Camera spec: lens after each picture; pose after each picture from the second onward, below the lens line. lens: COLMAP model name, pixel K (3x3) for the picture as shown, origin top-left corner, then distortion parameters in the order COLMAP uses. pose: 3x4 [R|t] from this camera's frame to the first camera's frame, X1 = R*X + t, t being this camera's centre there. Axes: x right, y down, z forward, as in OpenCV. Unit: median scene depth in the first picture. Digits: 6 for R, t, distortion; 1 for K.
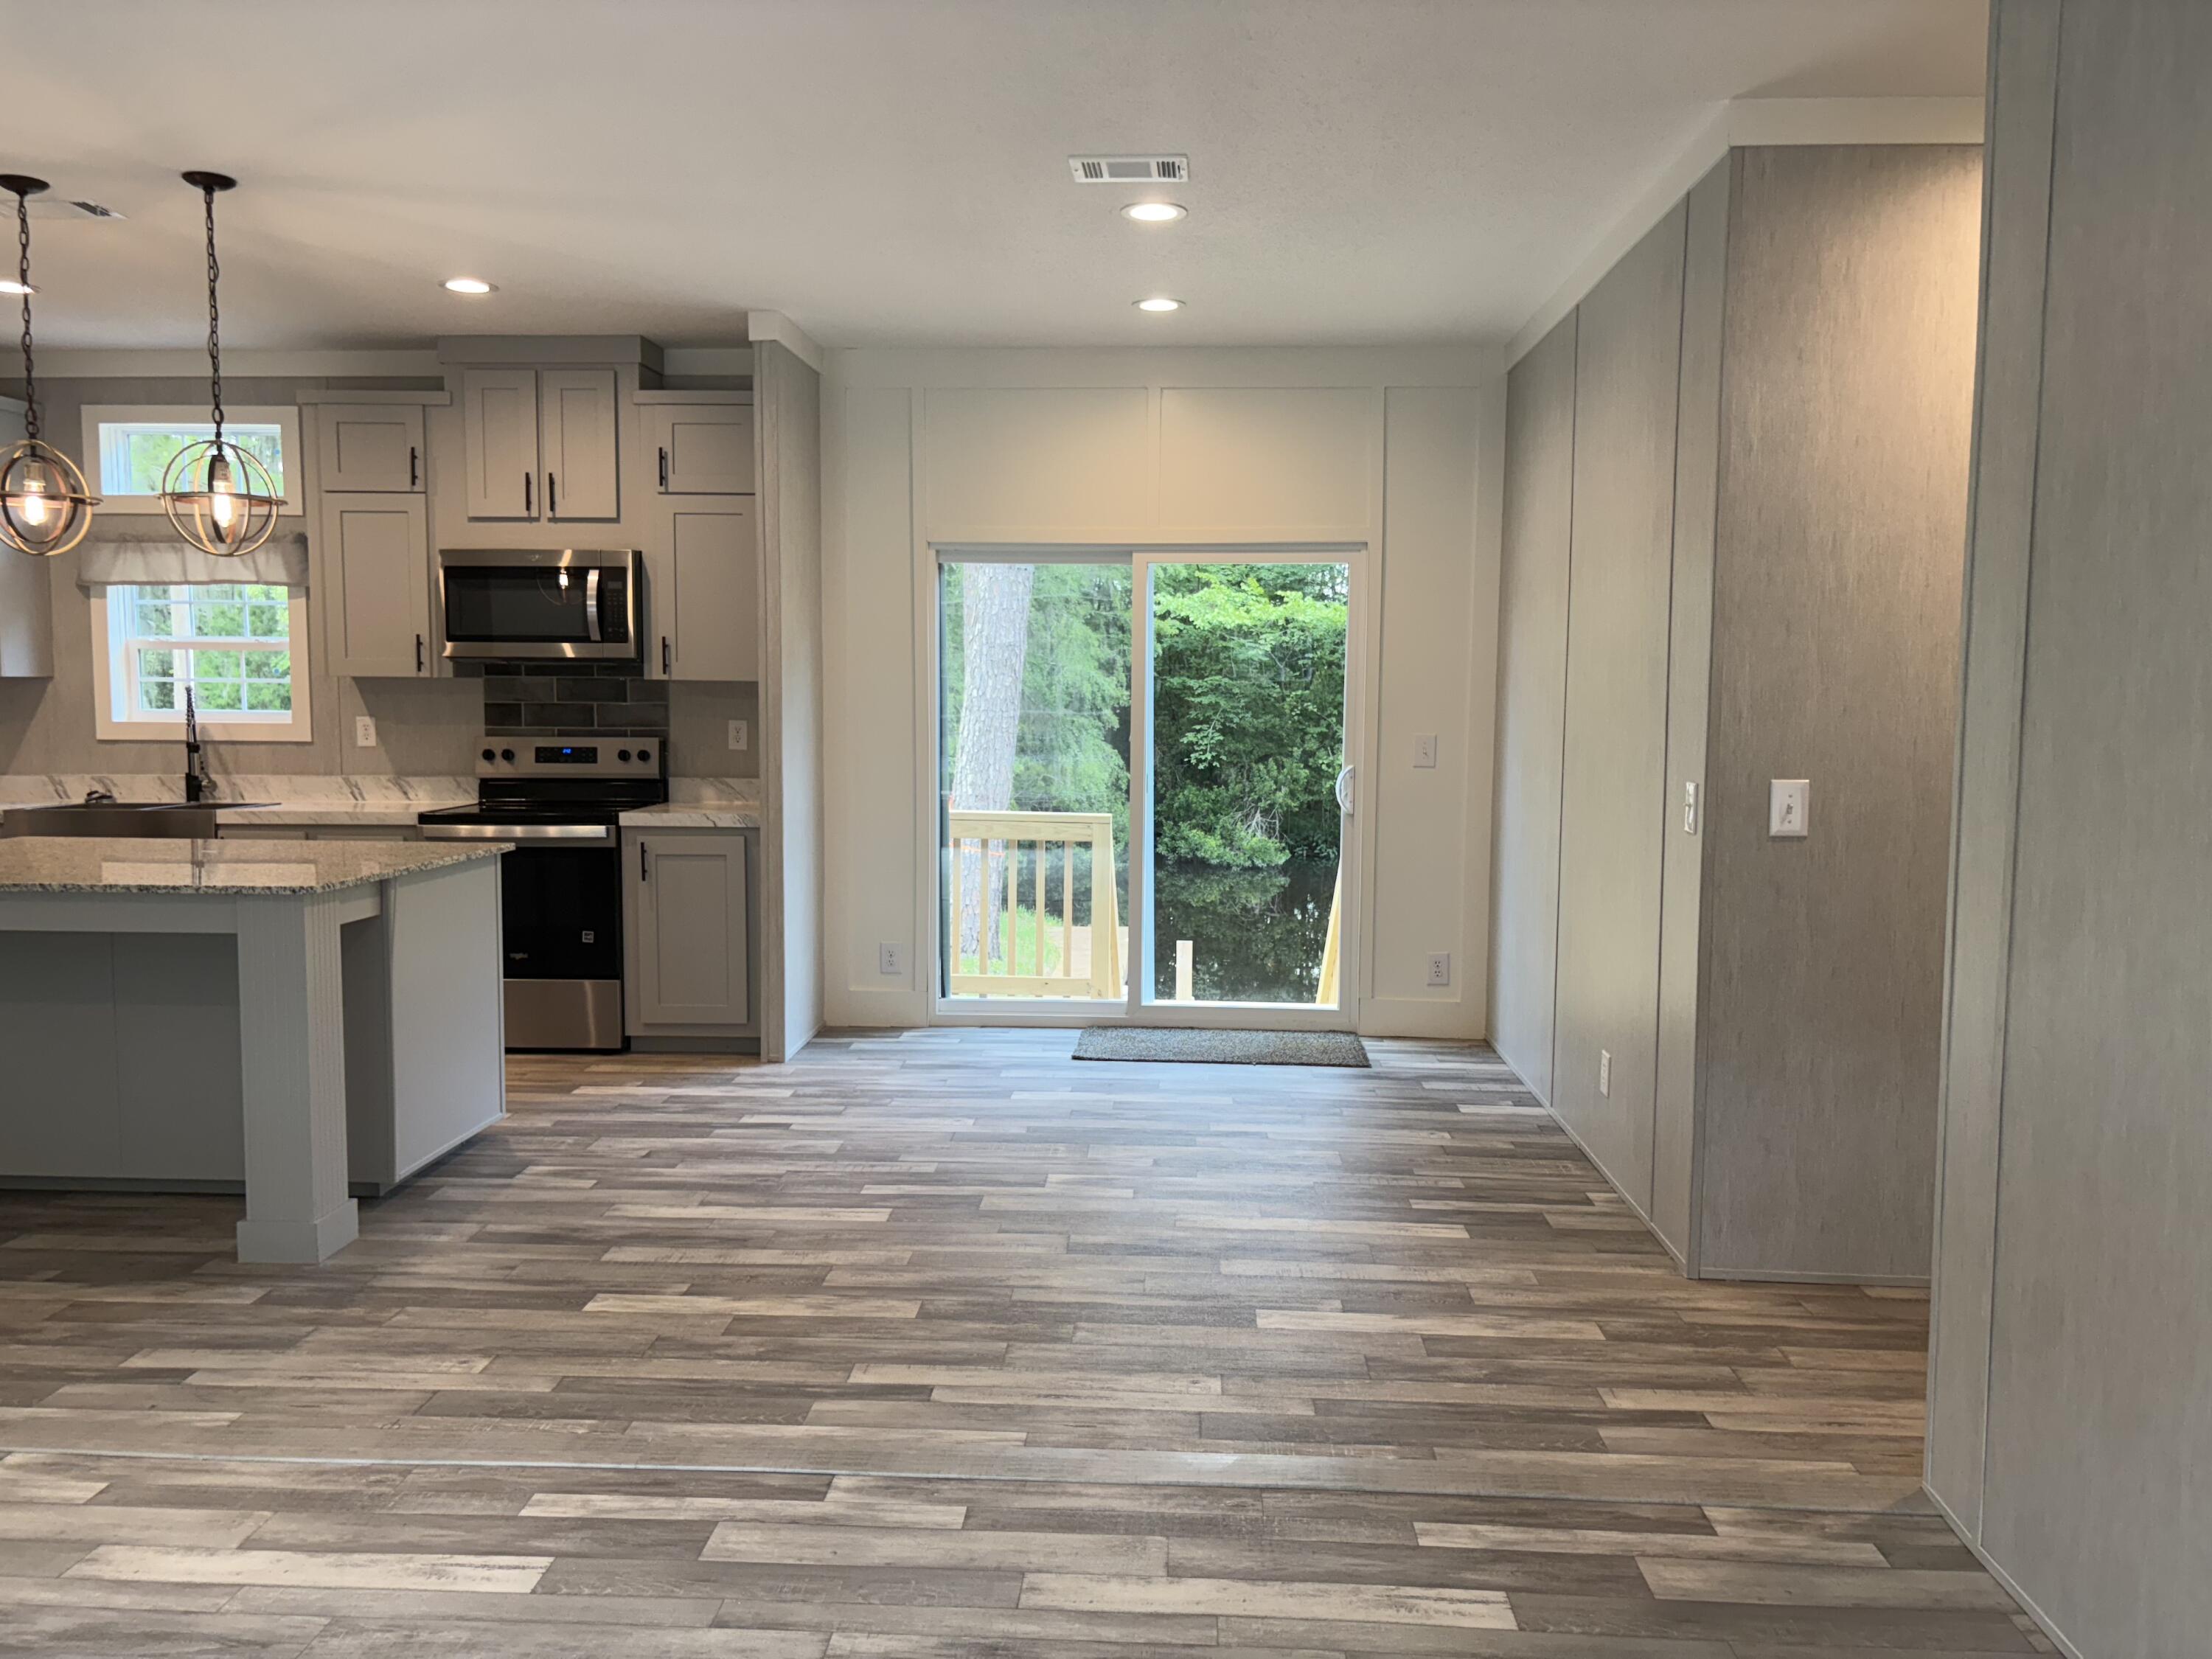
lens RADIAL K [[1693.3, 0, 1122.7], [0, 1693.3, 812.2], [0, 0, 1]] dist [0.026909, -0.012552]
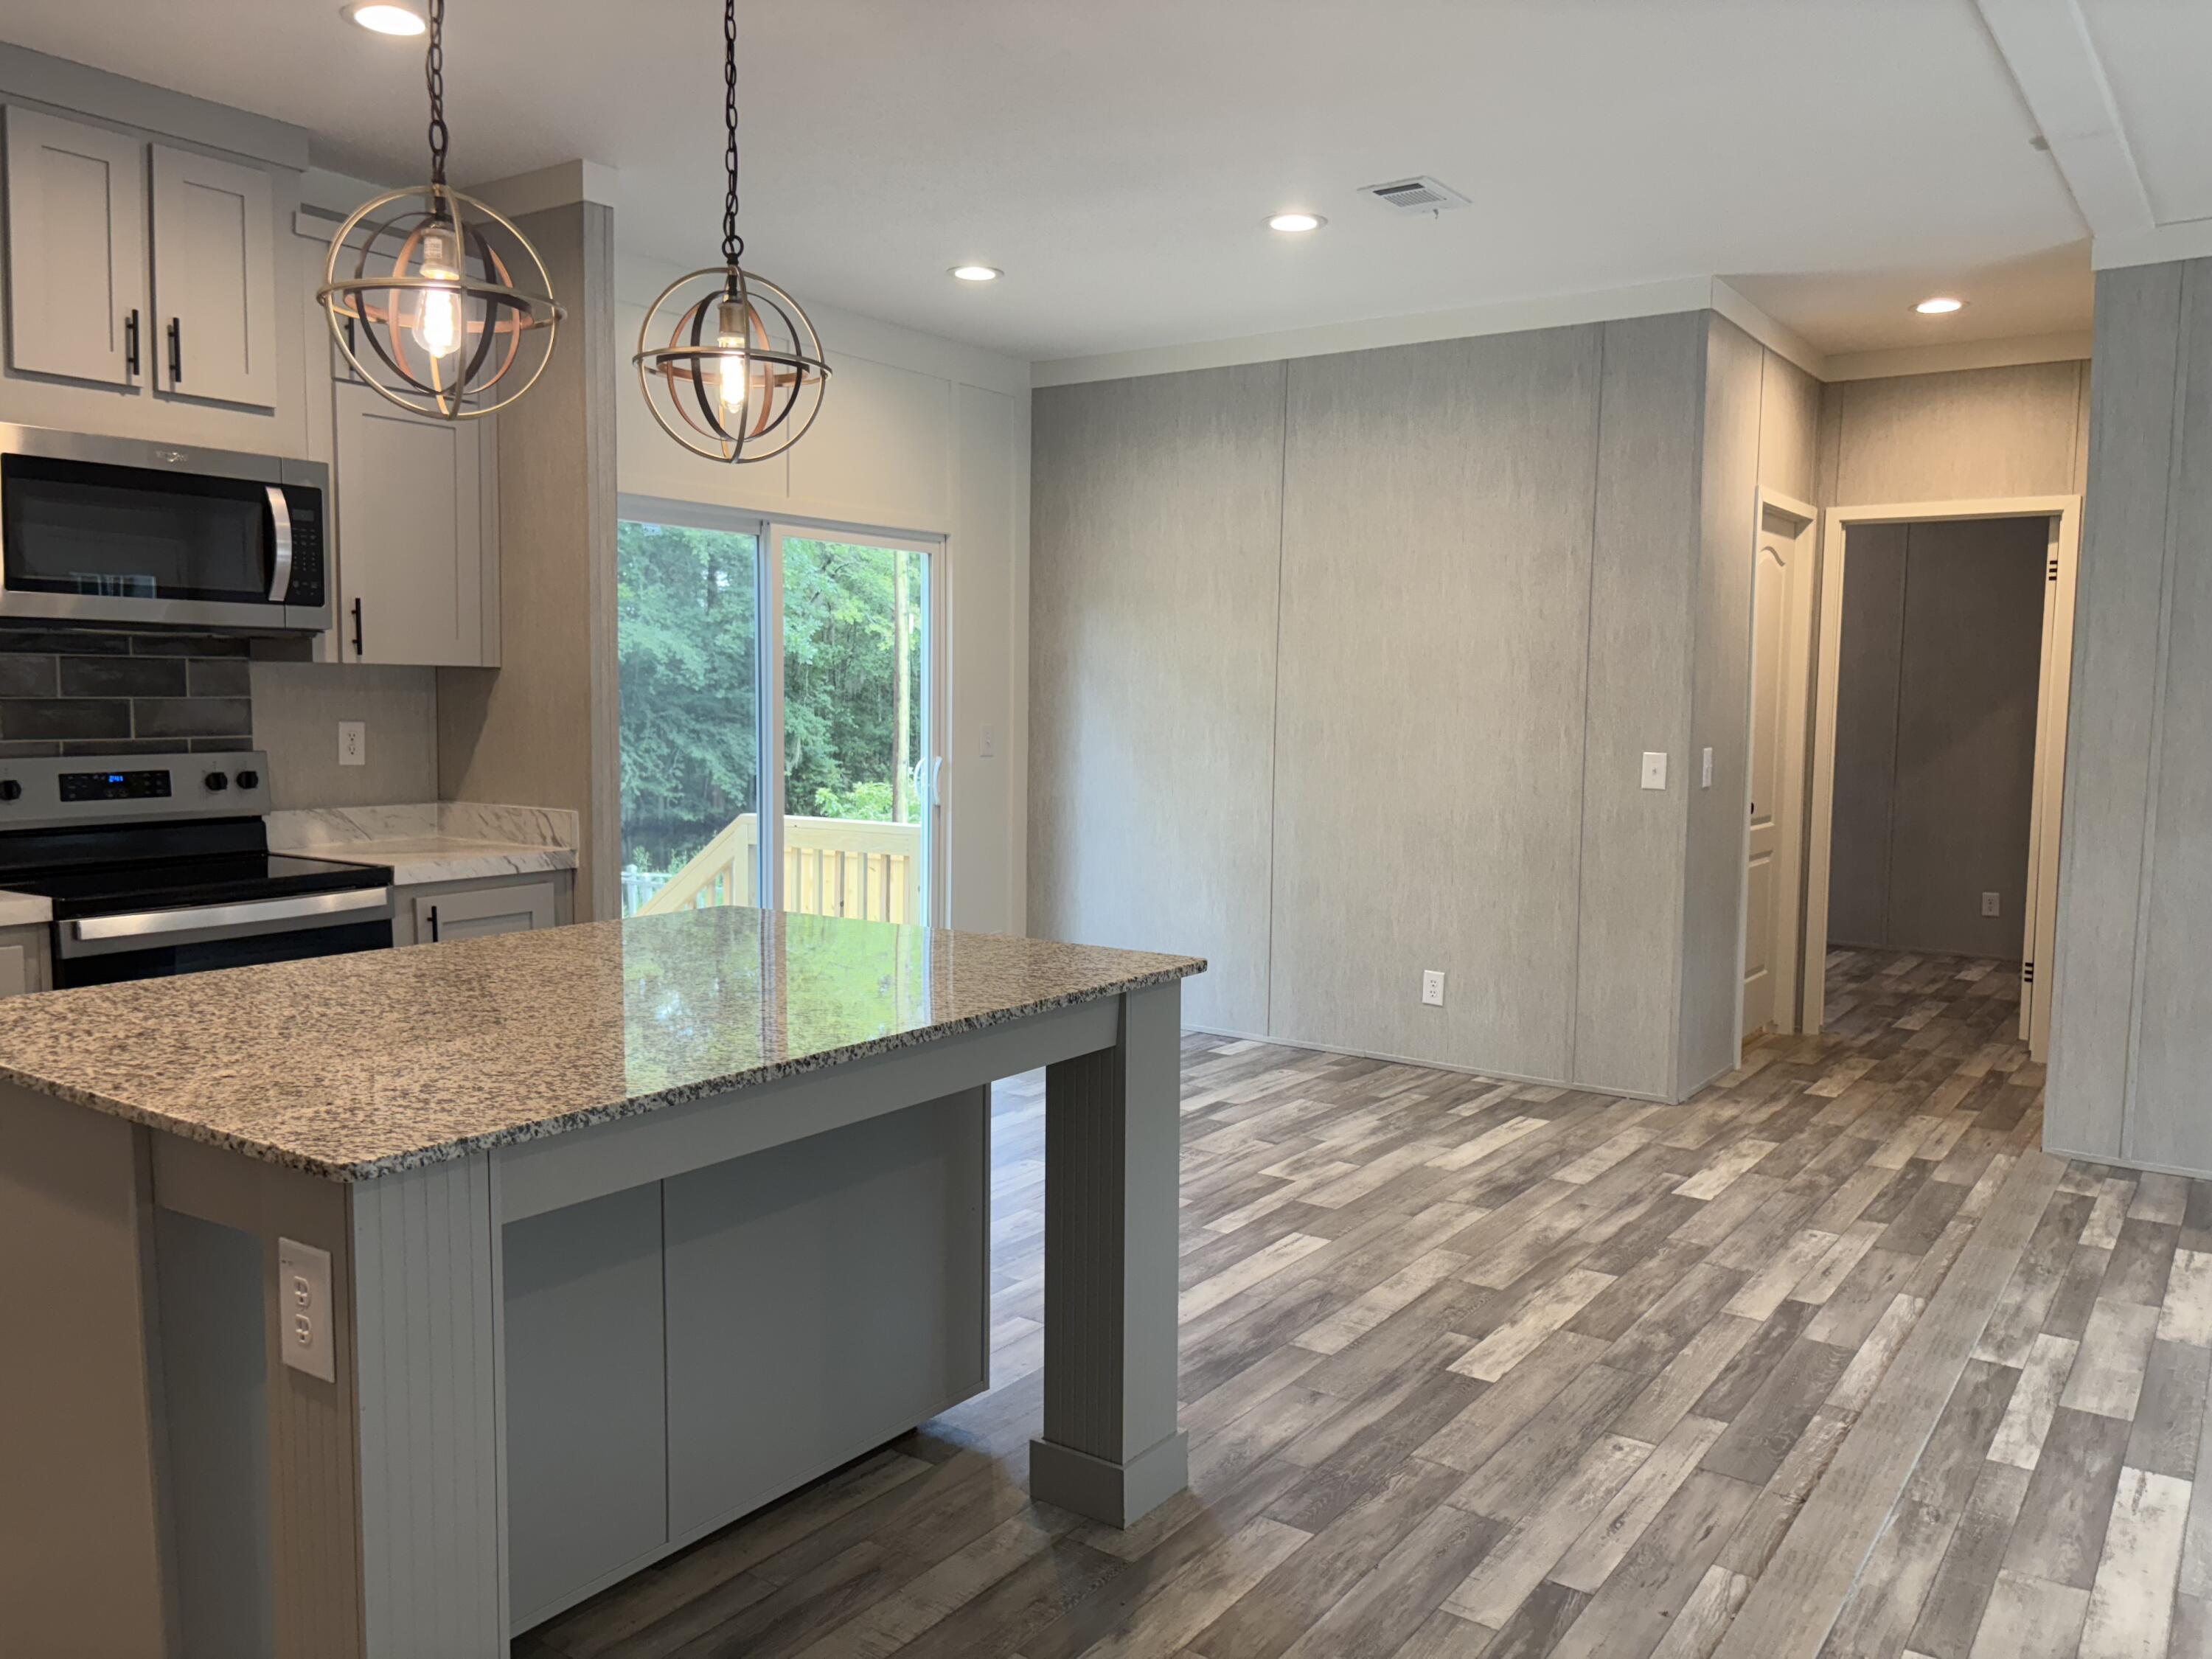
lens RADIAL K [[1693.3, 0, 1105.2], [0, 1693.3, 801.5], [0, 0, 1]] dist [0.026909, -0.012552]
pose [[0.535812, -0.059254, 0.842255, -1.318633], [0.055712, 0.997842, 0.034758, -0.060048], [-0.842497, 0.028299, 0.537957, 0.777652]]
